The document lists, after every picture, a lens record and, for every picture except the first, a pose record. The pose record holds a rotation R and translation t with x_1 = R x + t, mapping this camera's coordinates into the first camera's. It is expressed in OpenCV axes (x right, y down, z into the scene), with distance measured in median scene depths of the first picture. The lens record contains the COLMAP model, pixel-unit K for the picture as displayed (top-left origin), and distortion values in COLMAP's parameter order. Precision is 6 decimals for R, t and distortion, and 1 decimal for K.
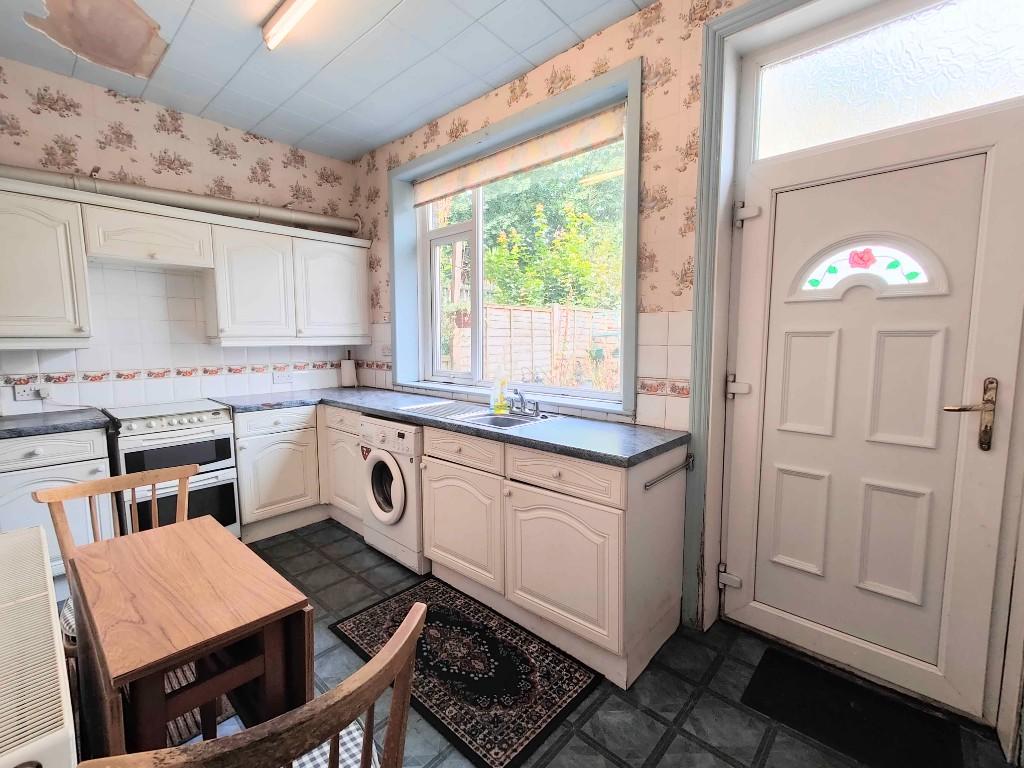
lens RADIAL K [[451.5, 0, 511.2], [0, 451.5, 381.2], [0, 0, 1]] dist [0.005602, 0.000360]
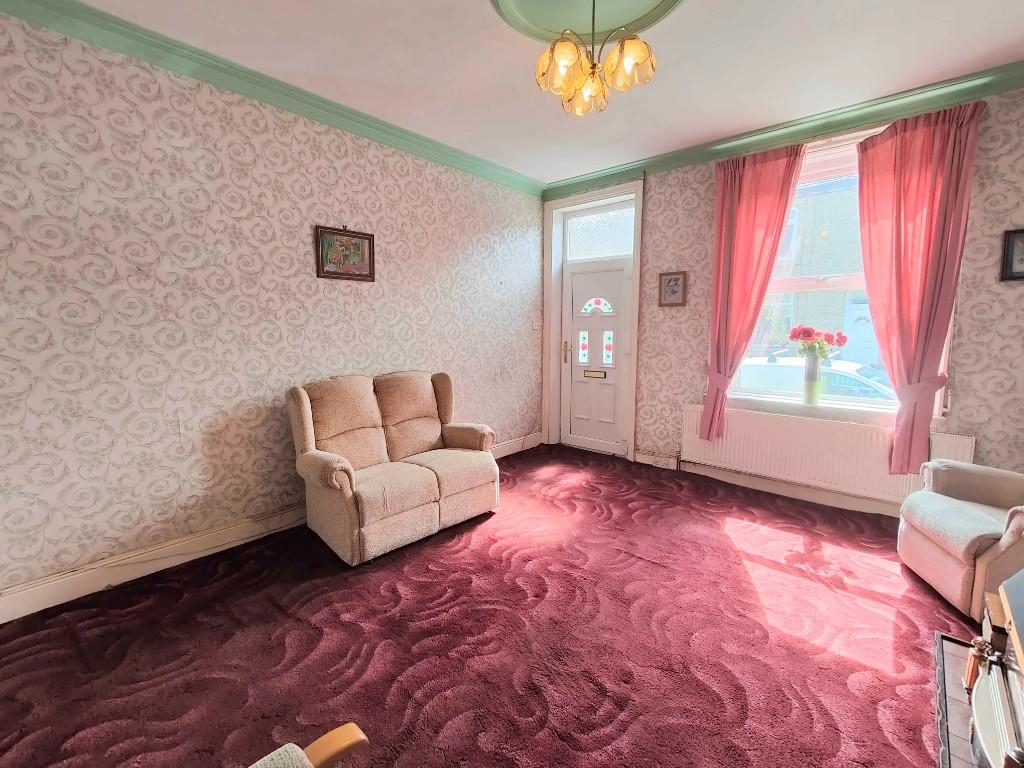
lens RADIAL K [[451.5, 0, 509.2], [0, 451.5, 382.9], [0, 0, 1]] dist [0.005602, 0.000360]
pose [[0.999989, 0.001001, 0.004610, 0.178449], [-0.001168, 0.999334, 0.036472, 0.101283], [-0.004571, -0.036477, 0.999324, -1.436700]]
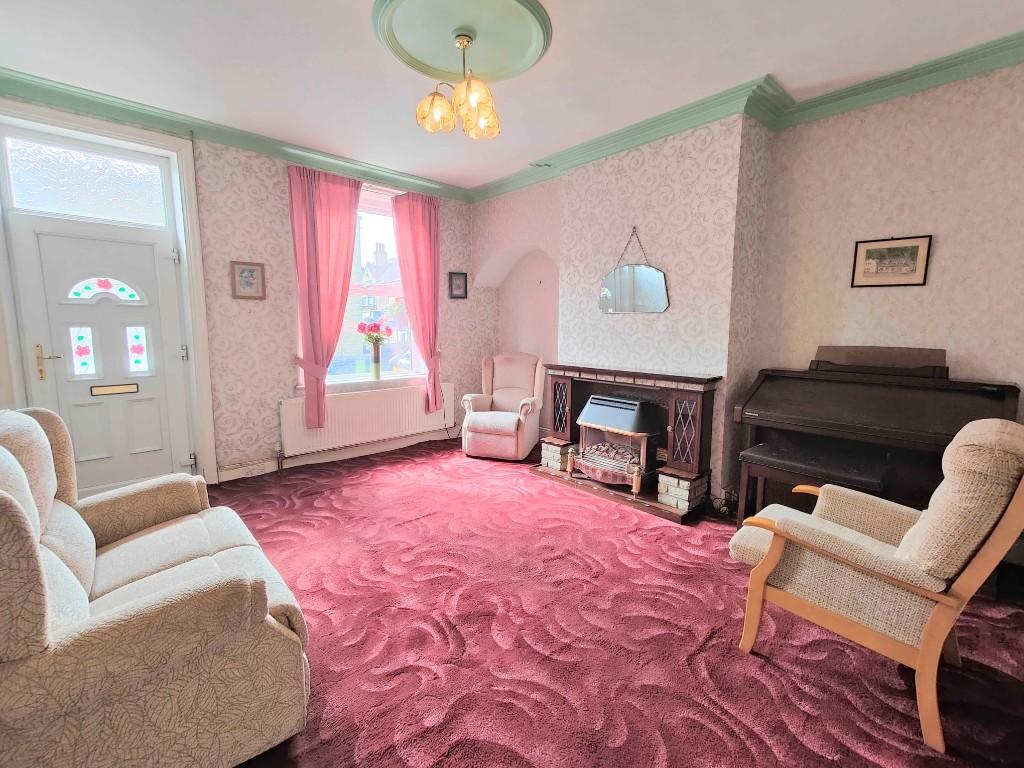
lens RADIAL K [[451.5, 0, 510.0], [0, 451.5, 380.9], [0, 0, 1]] dist [0.005602, 0.000360]
pose [[0.097009, -0.117052, 0.988376, -0.801230], [0.088511, 0.990140, 0.108574, 0.061155], [-0.991340, 0.076949, 0.106413, -0.695375]]
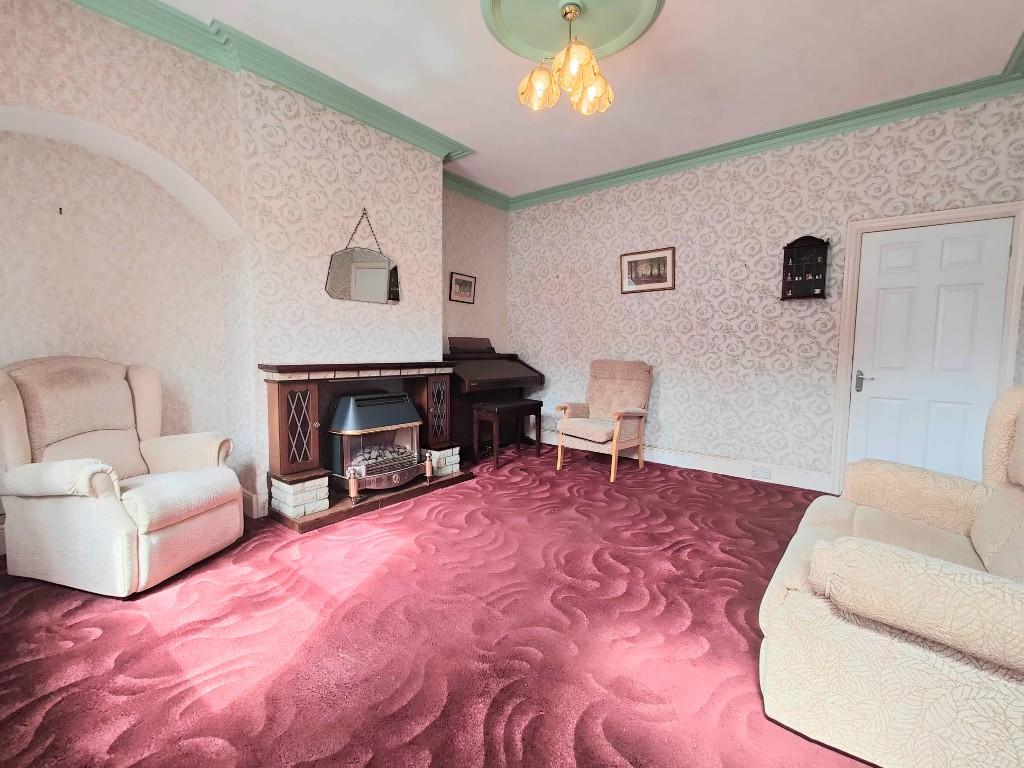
lens RADIAL K [[451.5, 0, 515.0], [0, 451.5, 378.3], [0, 0, 1]] dist [0.005602, 0.000360]
pose [[-0.997470, -0.010374, -0.070331, 0.547472], [-0.021931, 0.985949, 0.165603, 0.024156], [0.067625, 0.166727, -0.983681, 0.630252]]
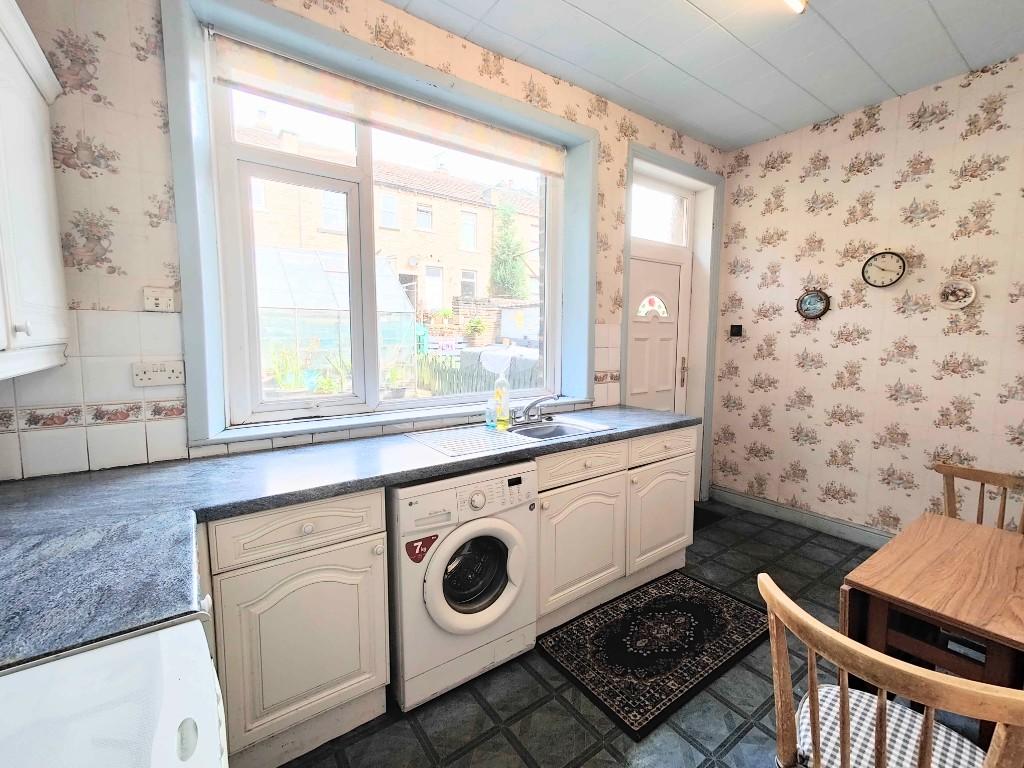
lens RADIAL K [[451.5, 0, 508.2], [0, 451.5, 380.2], [0, 0, 1]] dist [0.005602, 0.000360]
pose [[0.202293, -0.097060, 0.974503, -1.086957], [0.087883, 0.992861, 0.080645, -0.116141], [-0.975374, 0.069328, 0.209379, 0.988876]]
